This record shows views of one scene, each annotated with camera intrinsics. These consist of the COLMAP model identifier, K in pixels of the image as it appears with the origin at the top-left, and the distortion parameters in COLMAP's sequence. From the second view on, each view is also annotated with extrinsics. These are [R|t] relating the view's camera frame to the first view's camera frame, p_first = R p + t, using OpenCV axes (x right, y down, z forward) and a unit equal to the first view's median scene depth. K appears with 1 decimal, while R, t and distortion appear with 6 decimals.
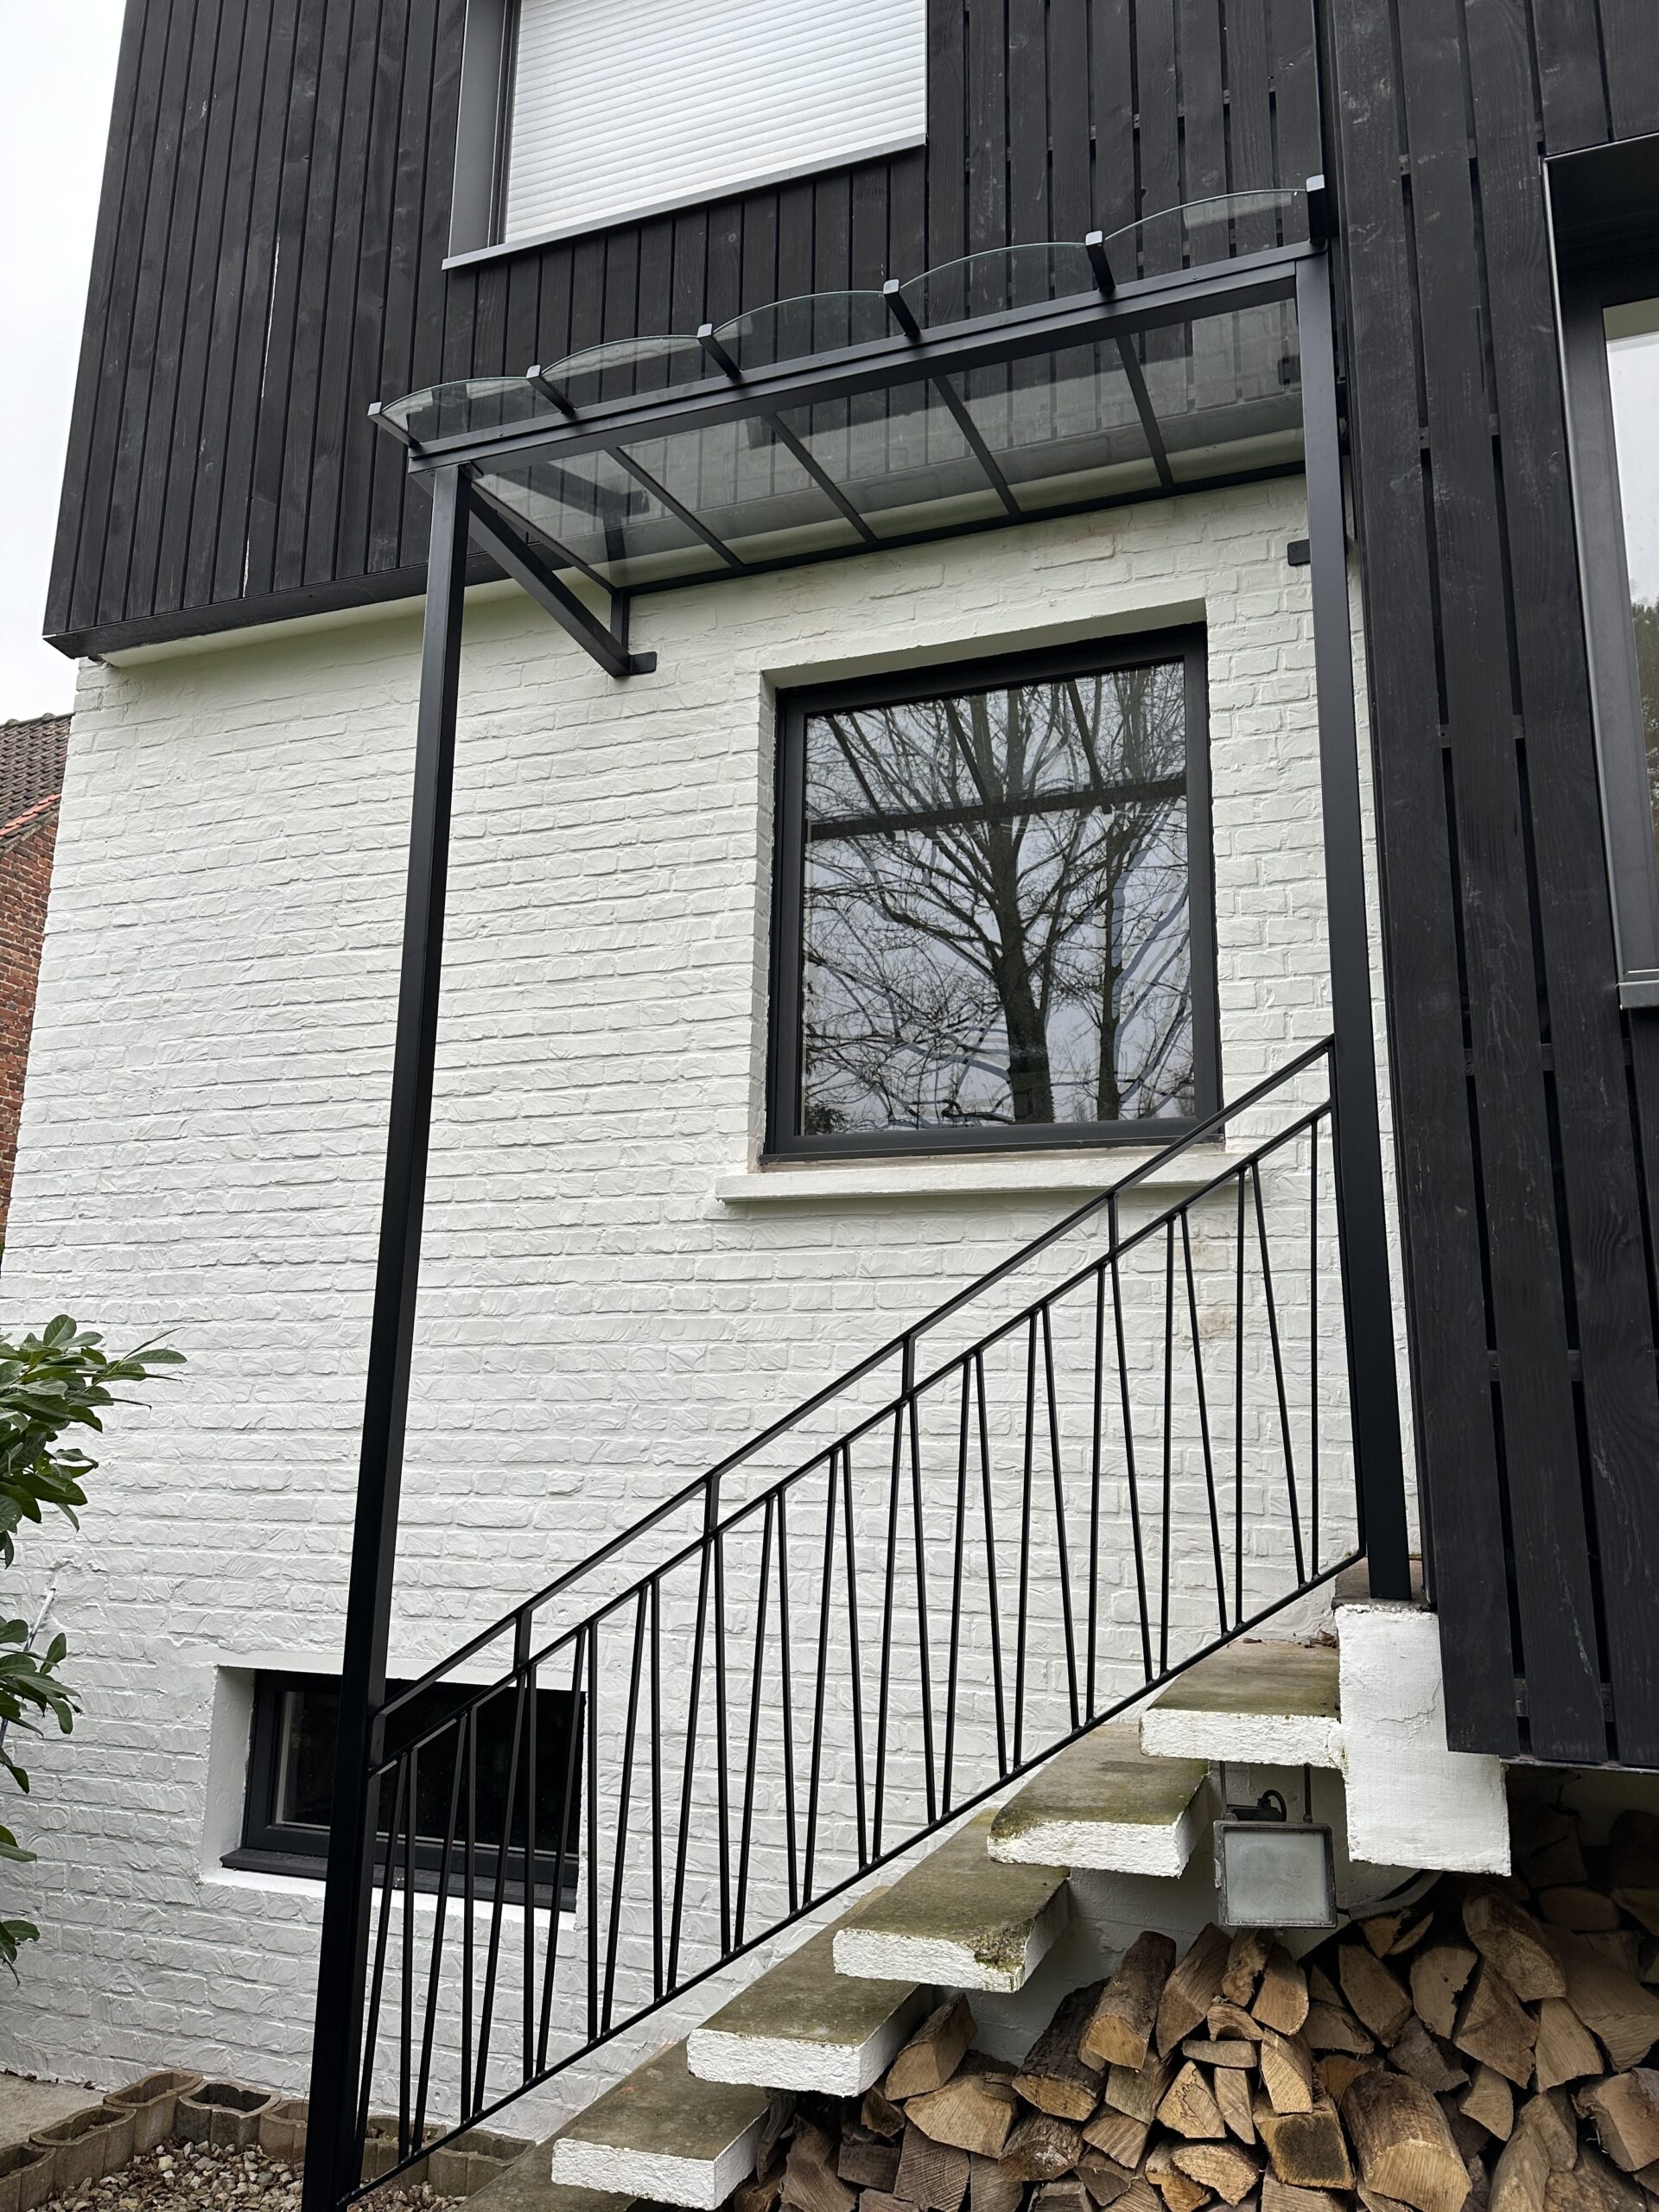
lens RADIAL K [[1549.6, 0, 826.0], [0, 1549.6, 1104.0], [0, 0, 1]] dist [0.080975, -0.092568]
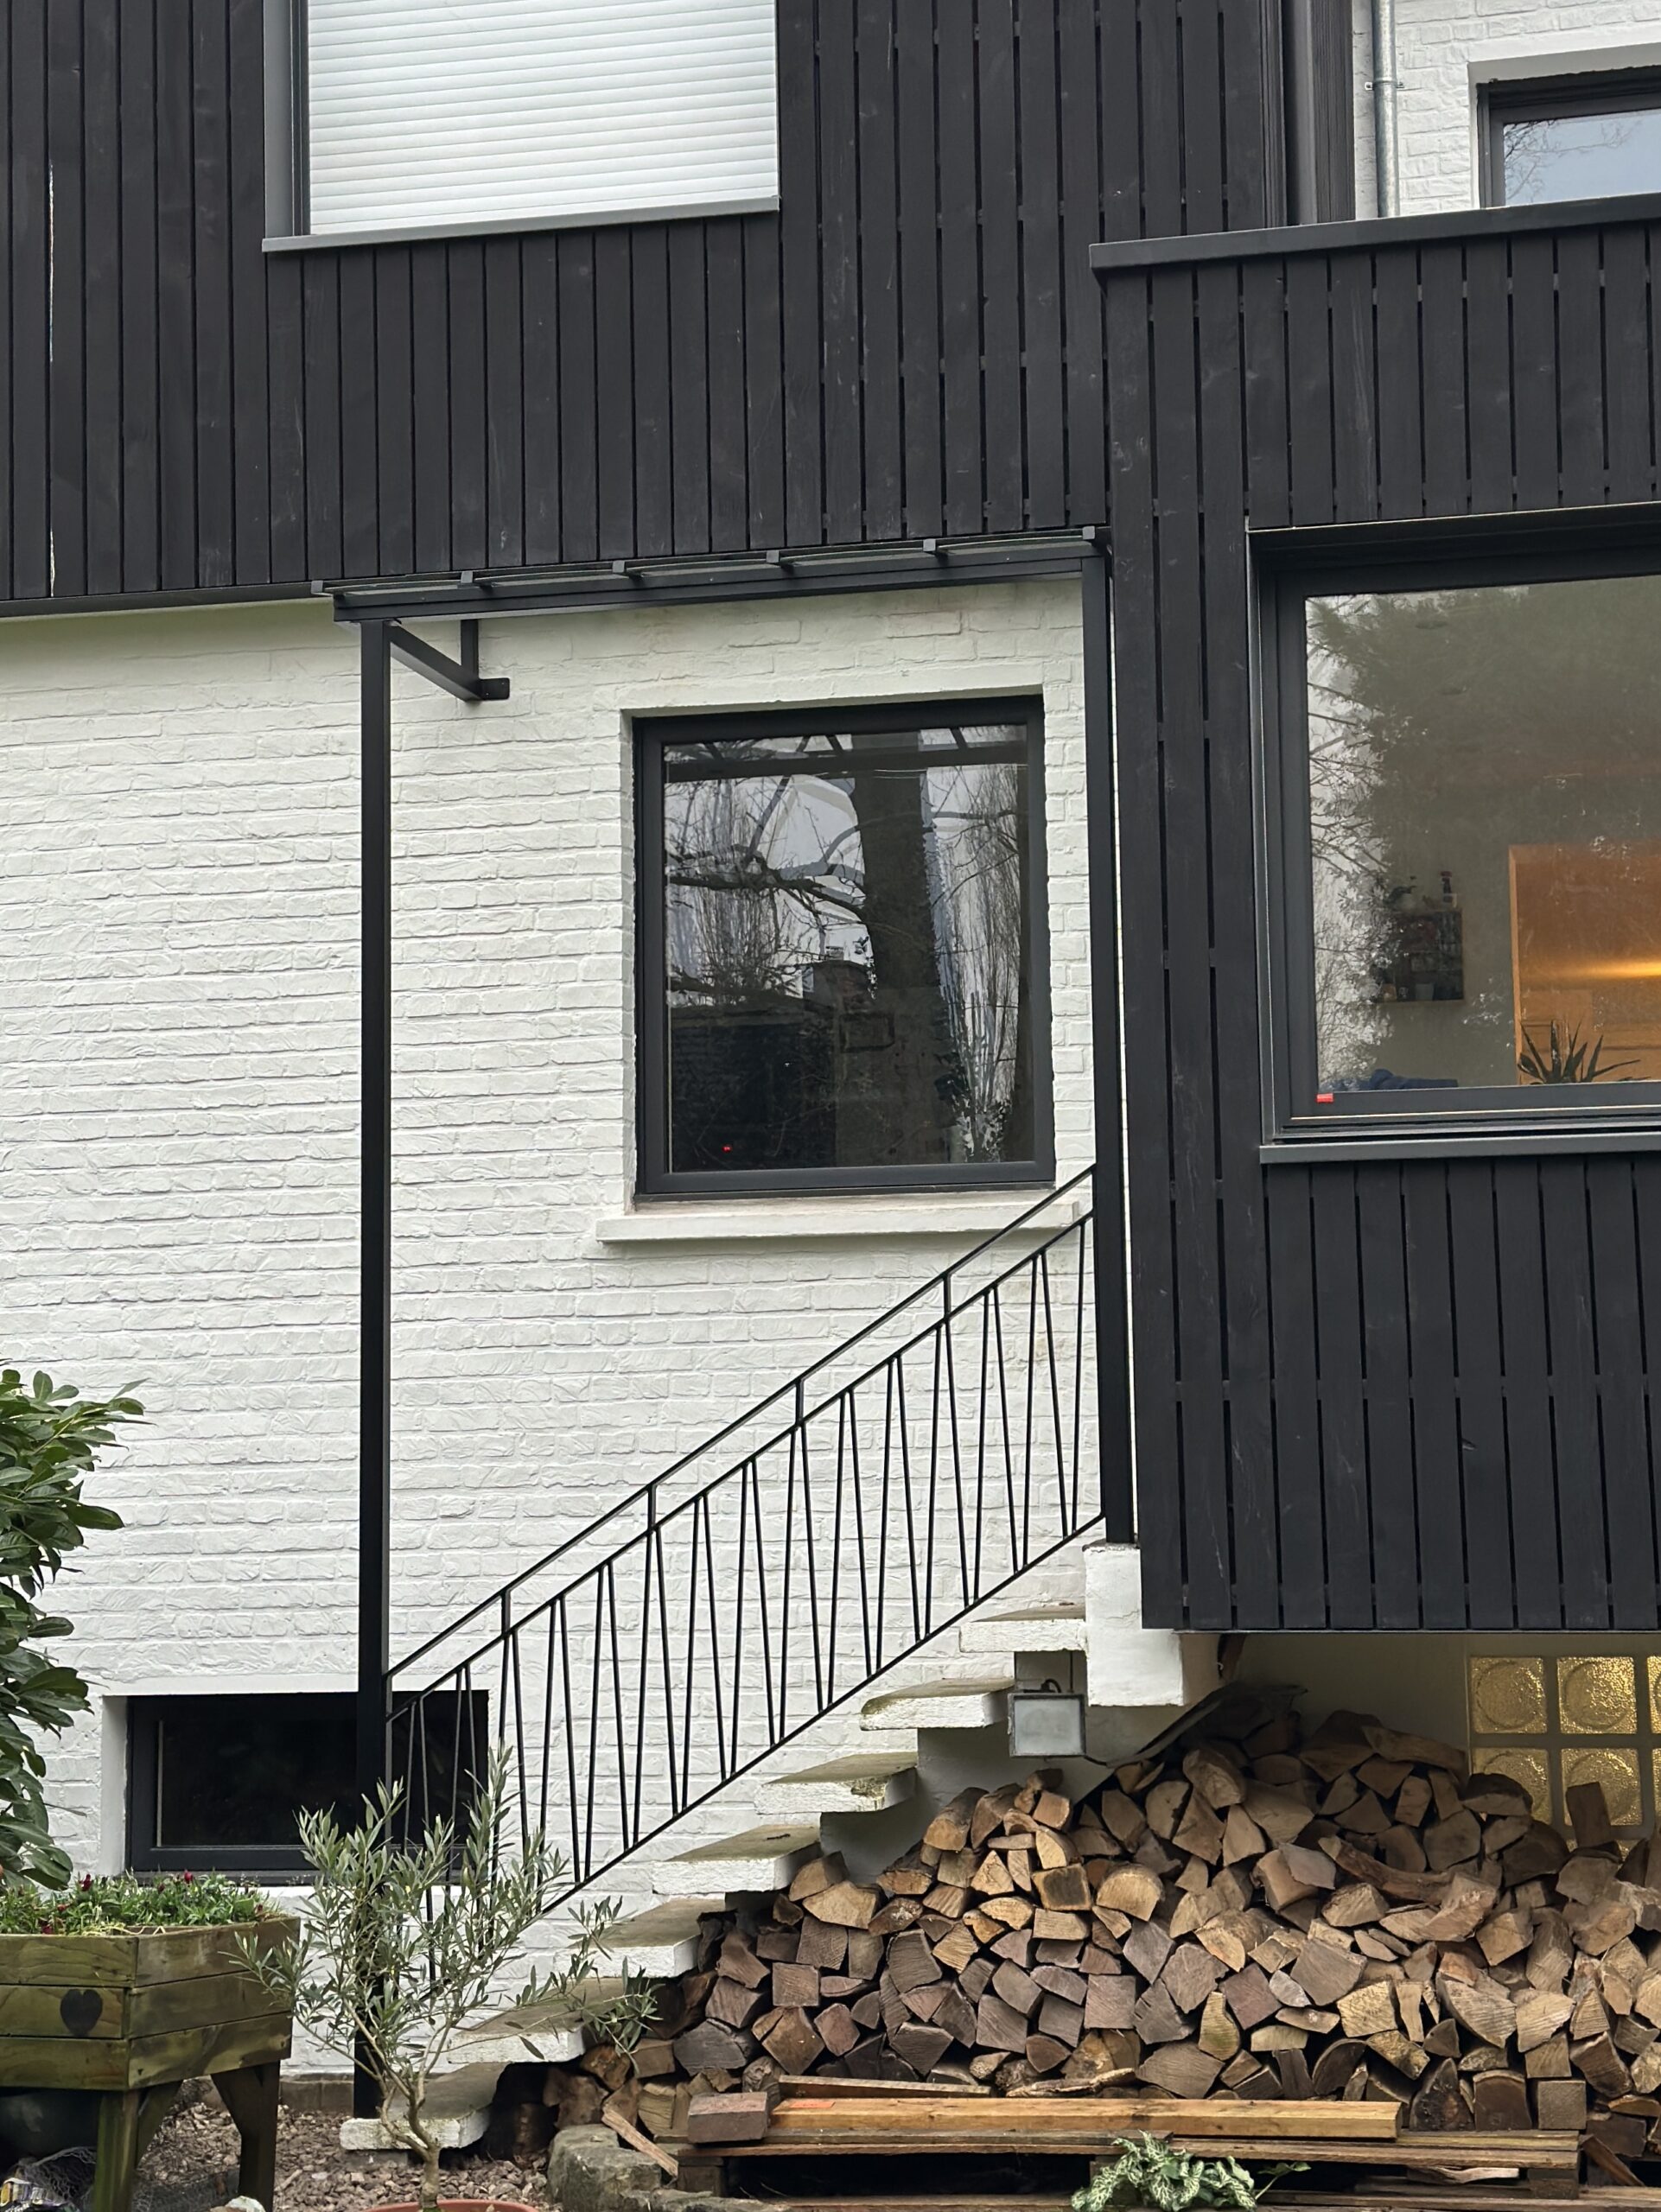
lens RADIAL K [[3871.3, 0, 874.3], [0, 3871.3, 996.0], [0, 0, 1]] dist [0.154635, 0.000000]
pose [[0.992035, -0.016611, 0.124866, -0.212864], [0.005482, 0.996021, 0.088950, -0.344483], [-0.125847, -0.087557, 0.988178, -1.655856]]
